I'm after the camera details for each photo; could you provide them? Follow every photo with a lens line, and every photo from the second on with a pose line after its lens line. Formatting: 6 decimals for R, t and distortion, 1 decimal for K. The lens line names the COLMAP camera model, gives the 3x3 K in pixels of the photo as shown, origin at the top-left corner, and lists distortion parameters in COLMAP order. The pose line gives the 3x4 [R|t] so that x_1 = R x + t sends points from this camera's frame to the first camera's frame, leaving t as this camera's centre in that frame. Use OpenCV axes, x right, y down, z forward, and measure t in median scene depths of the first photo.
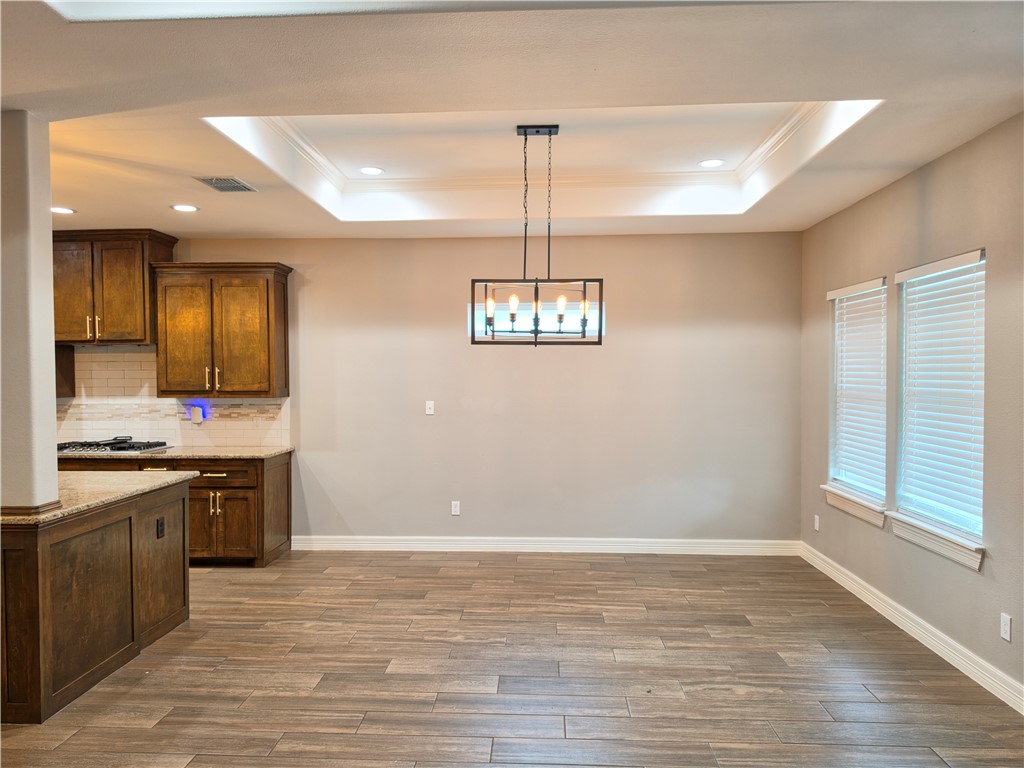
lens RADIAL K [[712.2, 0, 506.0], [0, 712.2, 392.3], [0, 0, 1]] dist [0.093836, -0.133051]
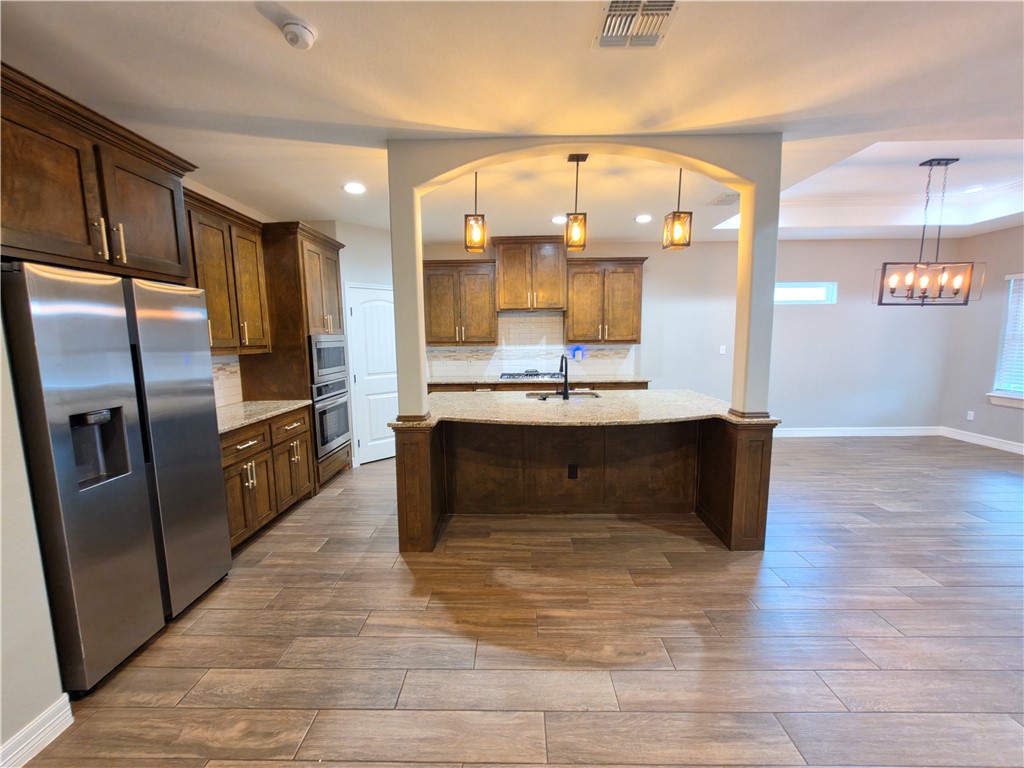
lens RADIAL K [[411.6, 0, 509.9], [0, 411.6, 385.7], [0, 0, 1]] dist [-0.002671, 0.000626]
pose [[0.999001, -0.013310, 0.042649, -0.650322], [0.009199, 0.995419, 0.095168, 0.009793], [-0.043721, -0.094680, 0.994547, 0.096498]]
